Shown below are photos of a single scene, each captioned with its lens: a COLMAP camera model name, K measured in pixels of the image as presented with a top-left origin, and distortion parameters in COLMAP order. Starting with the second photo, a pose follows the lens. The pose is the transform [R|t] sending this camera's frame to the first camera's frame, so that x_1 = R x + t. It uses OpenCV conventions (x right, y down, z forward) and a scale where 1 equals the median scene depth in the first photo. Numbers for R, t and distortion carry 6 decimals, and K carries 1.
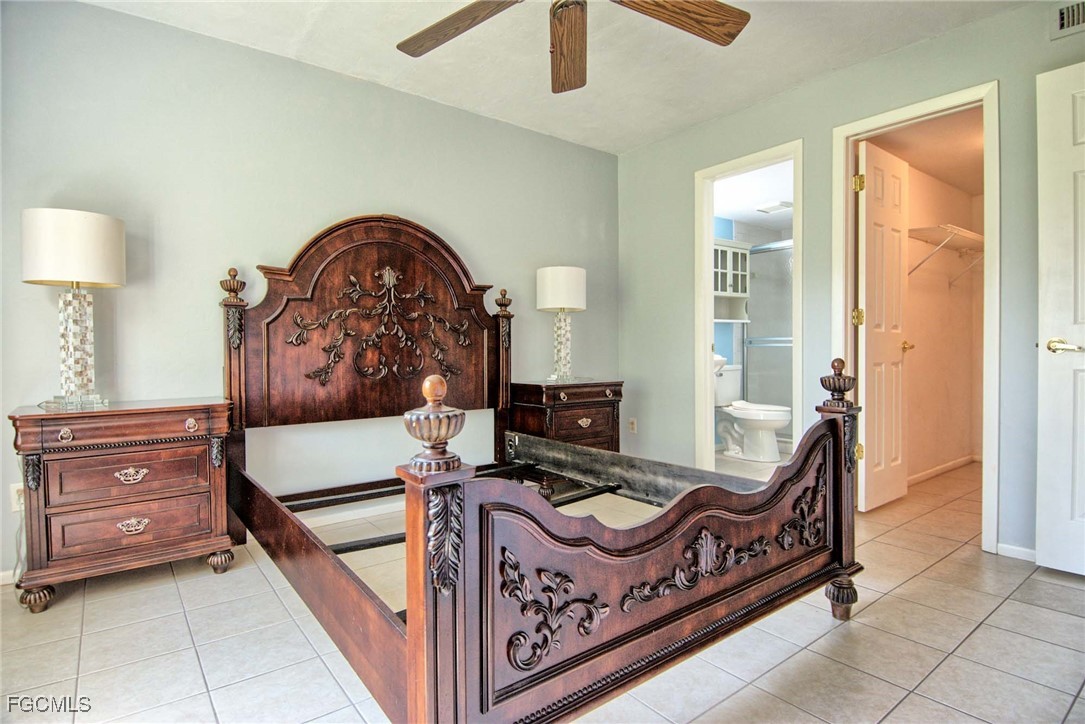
lens RADIAL K [[575.3, 0, 547.6], [0, 575.3, 351.6], [0, 0, 1]] dist [-0.001667, -0.008803]
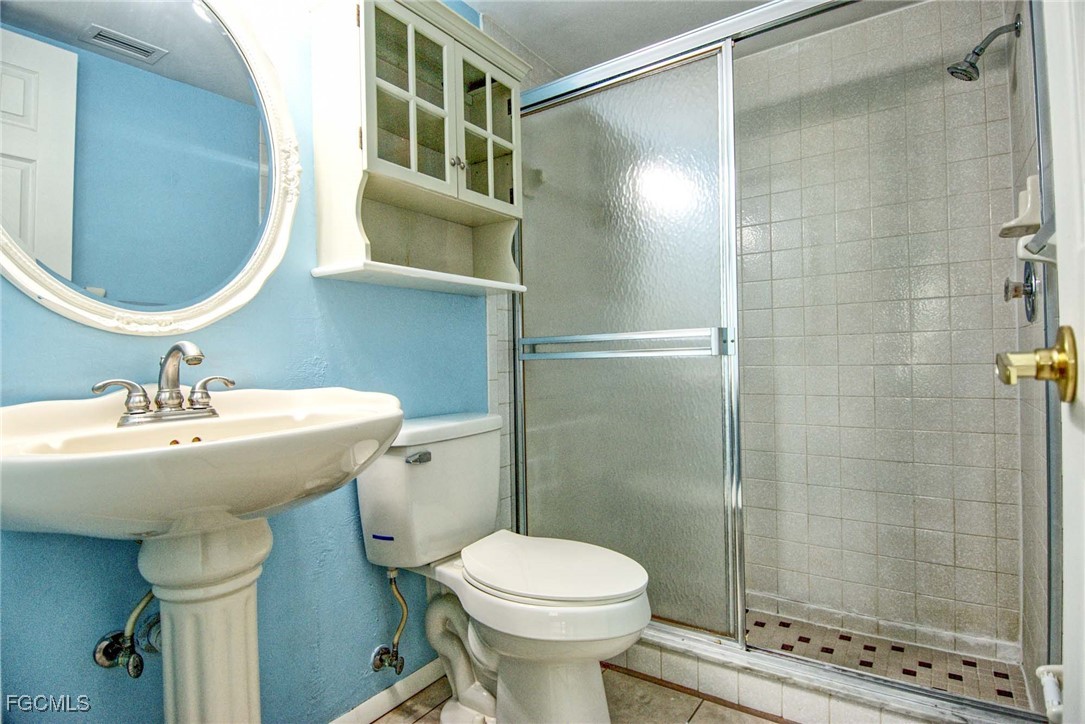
lens RADIAL K [[575.3, 0, 543.2], [0, 575.3, 364.3], [0, 0, 1]] dist [-0.001667, -0.008803]
pose [[0.956269, -0.015634, 0.292071, 0.357347], [0.020383, 0.999705, -0.013221, -0.000066], [-0.291778, 0.018596, 0.956305, 0.912463]]
